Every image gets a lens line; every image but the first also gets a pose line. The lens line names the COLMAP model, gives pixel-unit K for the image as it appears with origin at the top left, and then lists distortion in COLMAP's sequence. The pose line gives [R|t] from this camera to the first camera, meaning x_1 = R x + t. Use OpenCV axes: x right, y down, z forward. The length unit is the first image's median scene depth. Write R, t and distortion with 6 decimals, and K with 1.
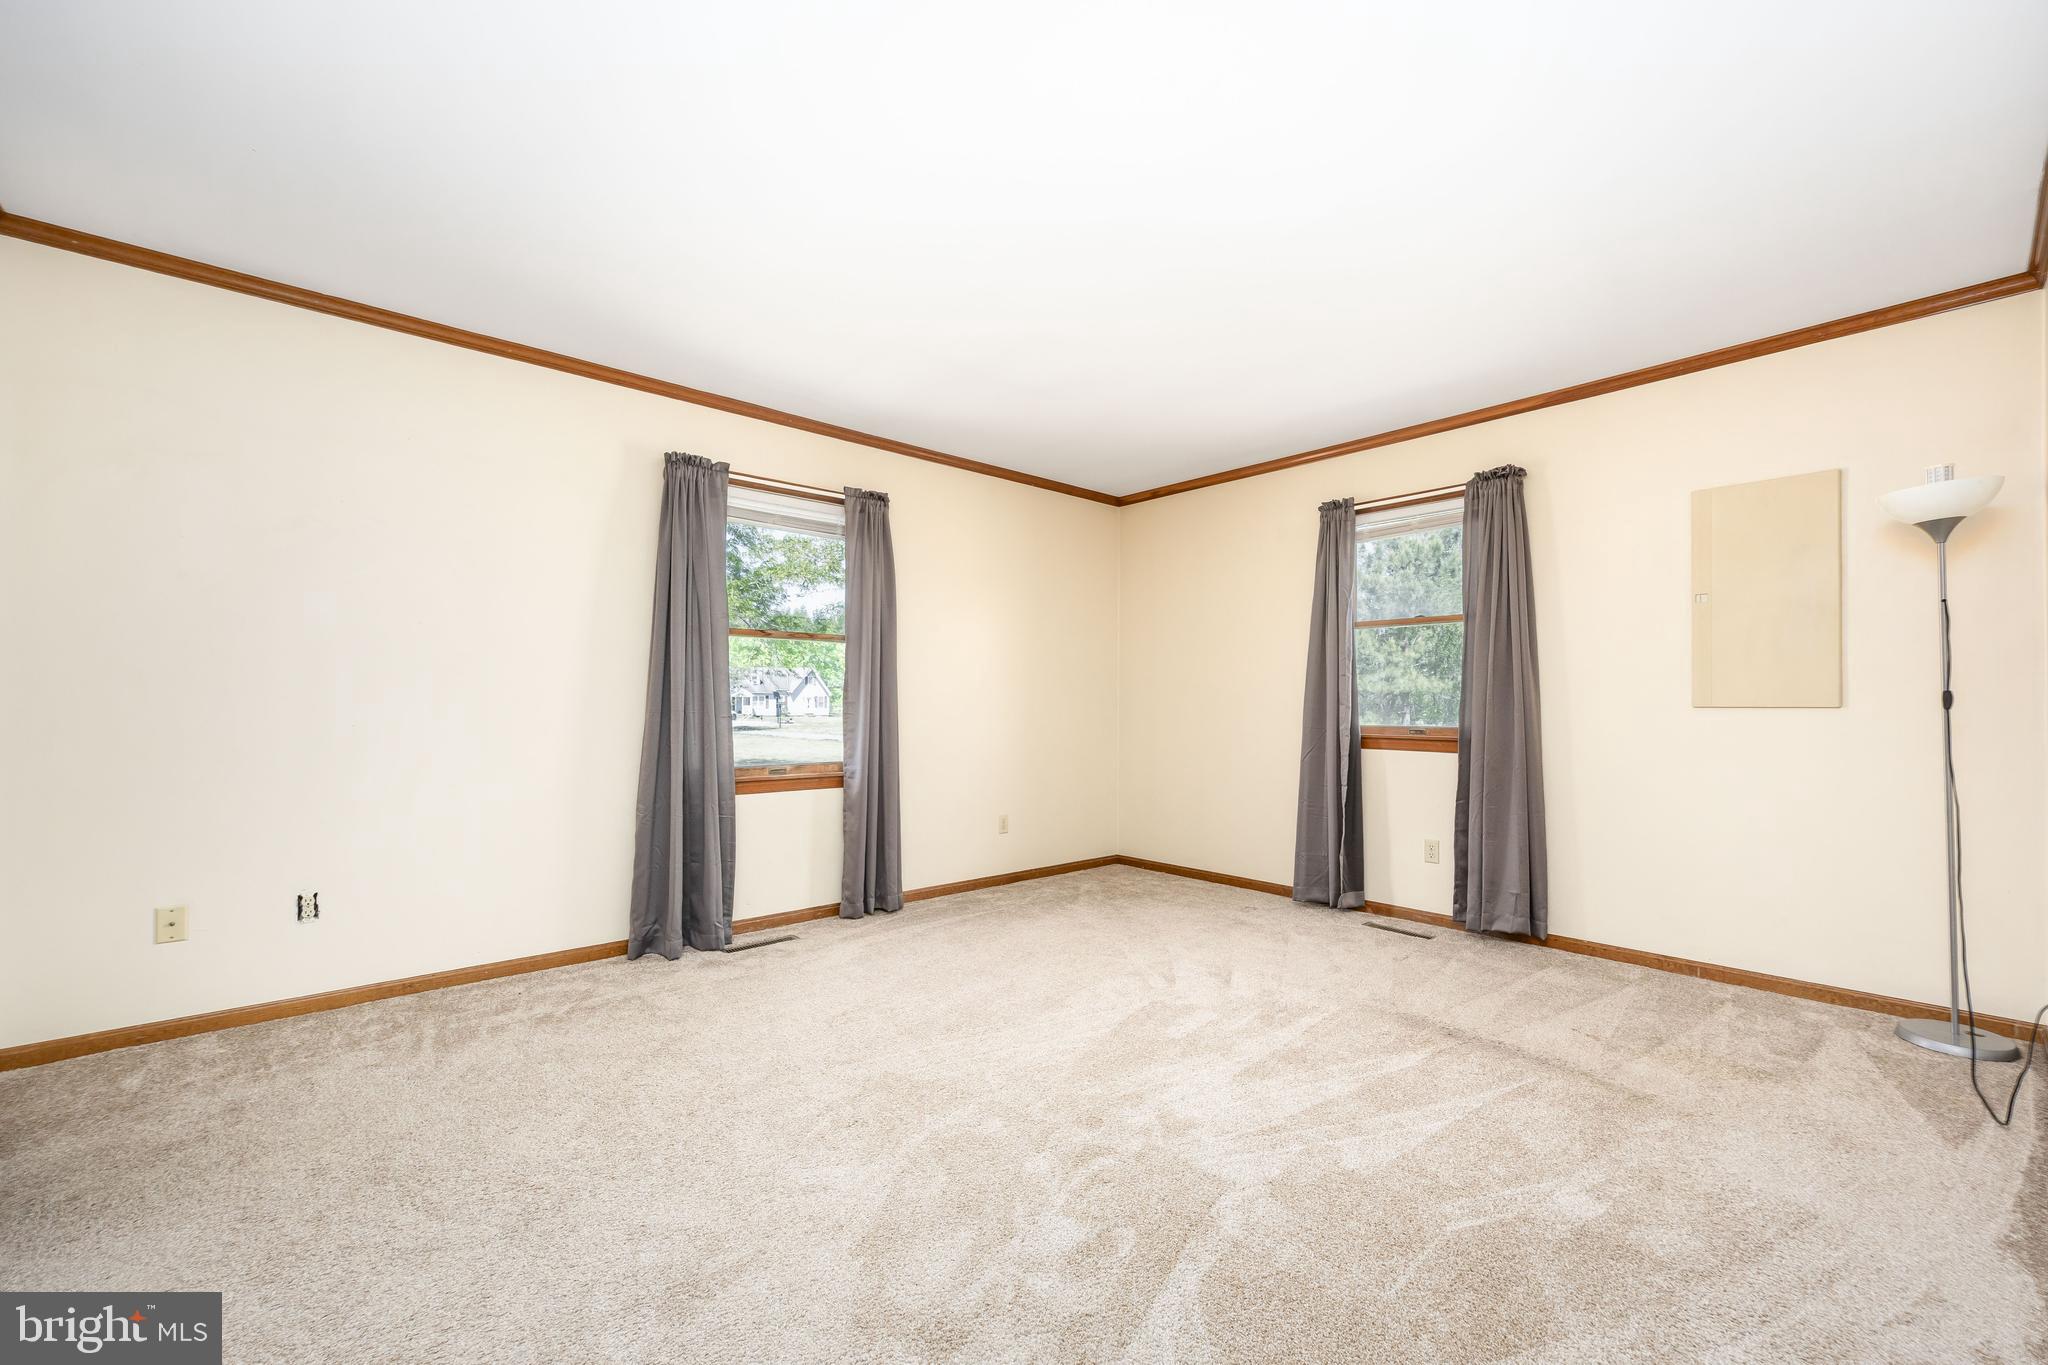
lens RADIAL K [[801.8, 0, 1035.1], [0, 801.8, 687.8], [0, 0, 1]] dist [0.000704, -0.000055]
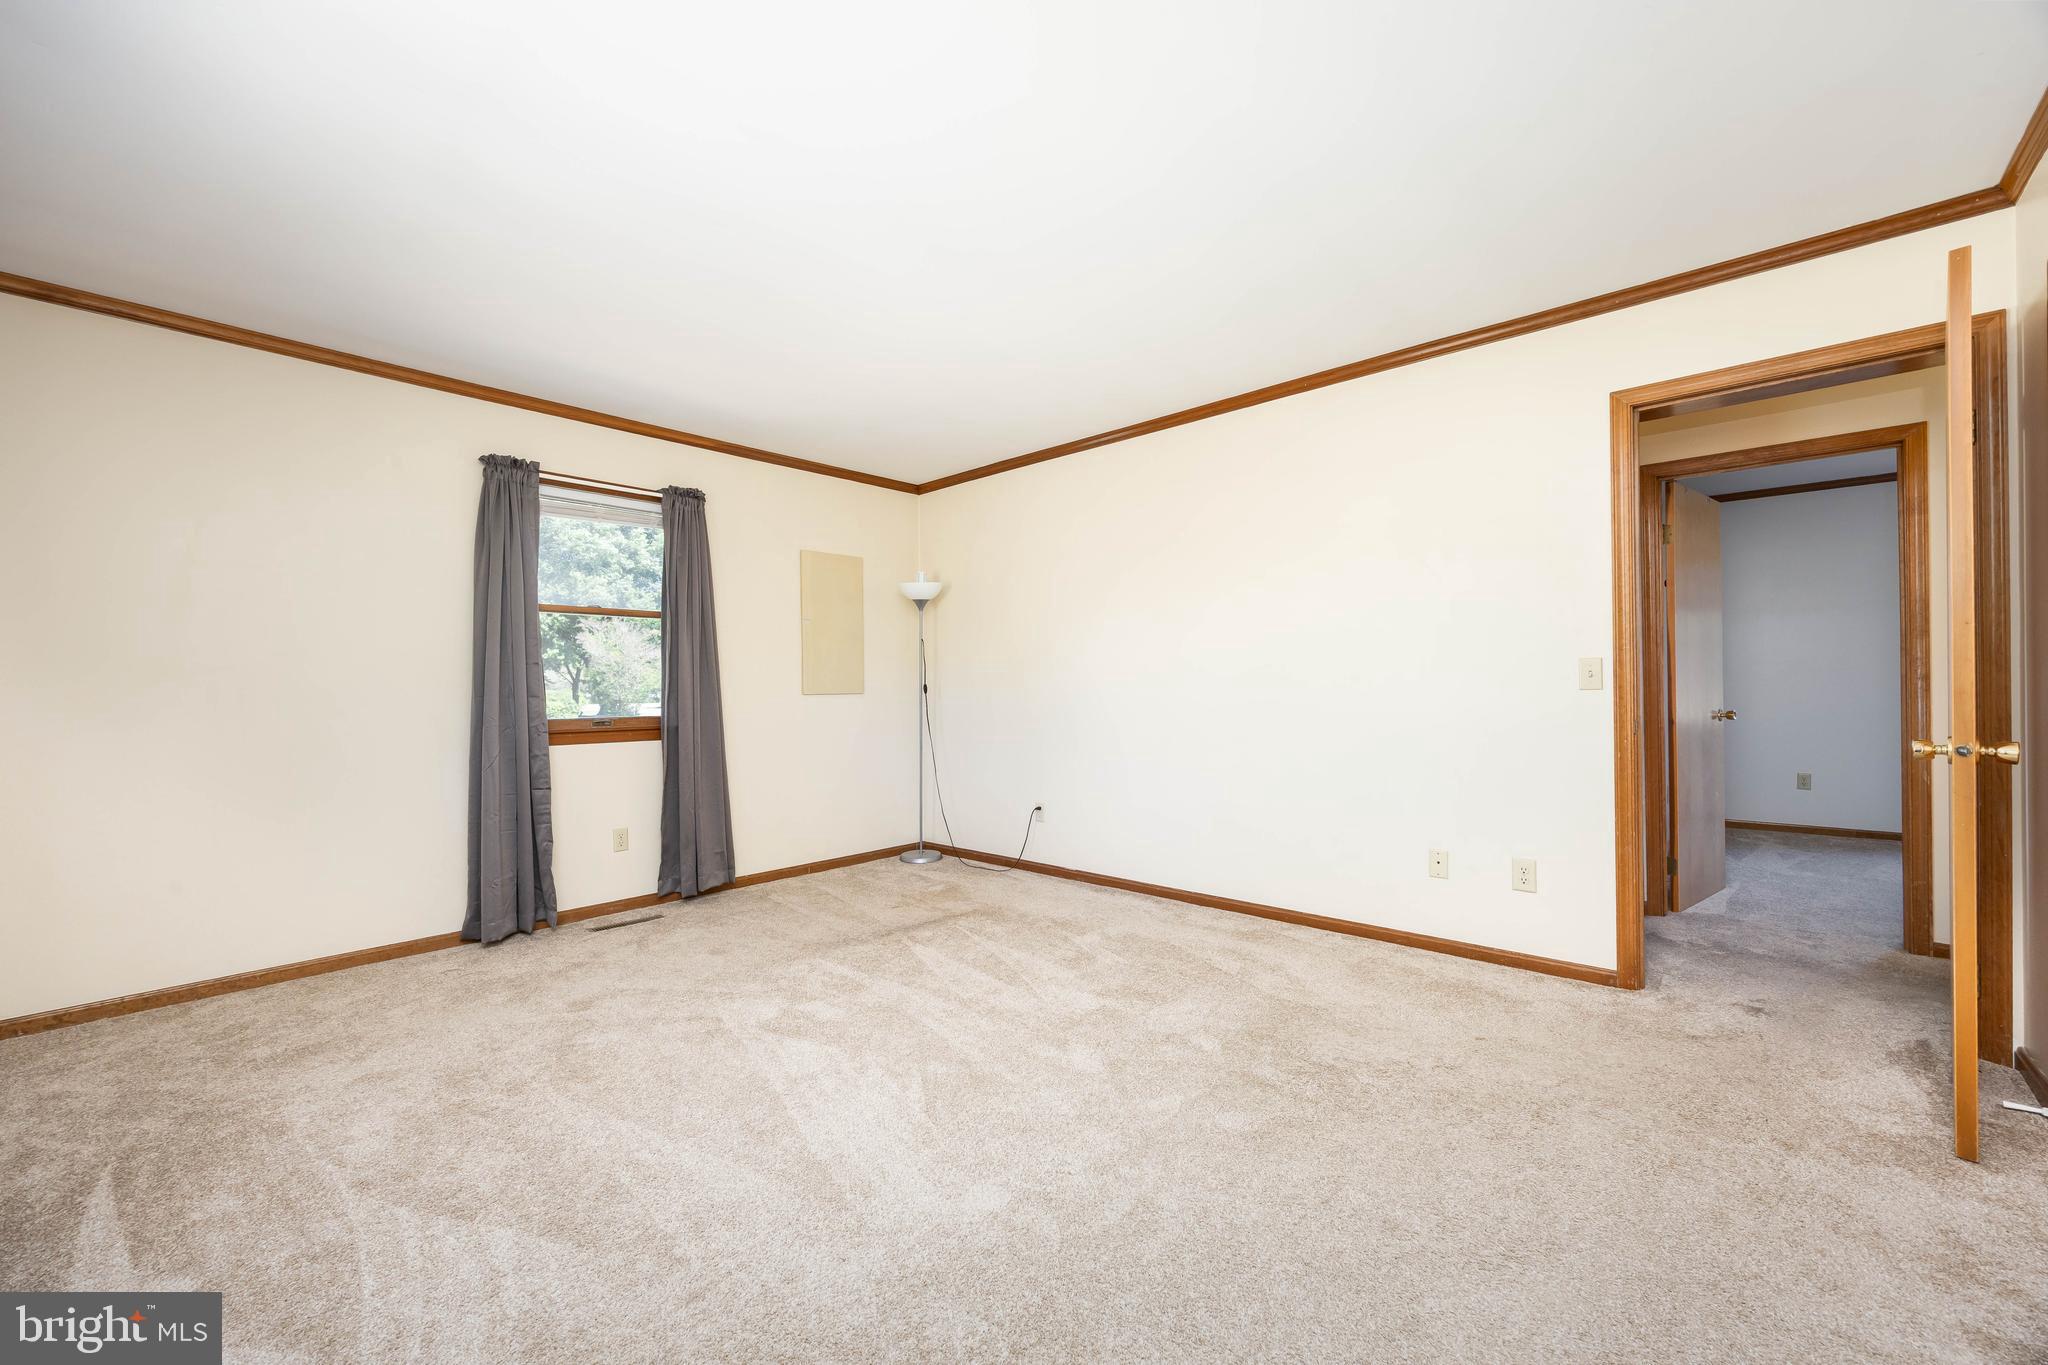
lens RADIAL K [[806.4, 0, 1024.0], [0, 806.4, 682.5], [0, 0, 1]] dist [-0.000025, 0.000067]
pose [[-0.088335, 0.005576, 0.996075, -0.661728], [-0.008682, 0.999942, -0.006367, 0.006636], [-0.996053, -0.009210, -0.088281, 0.672827]]
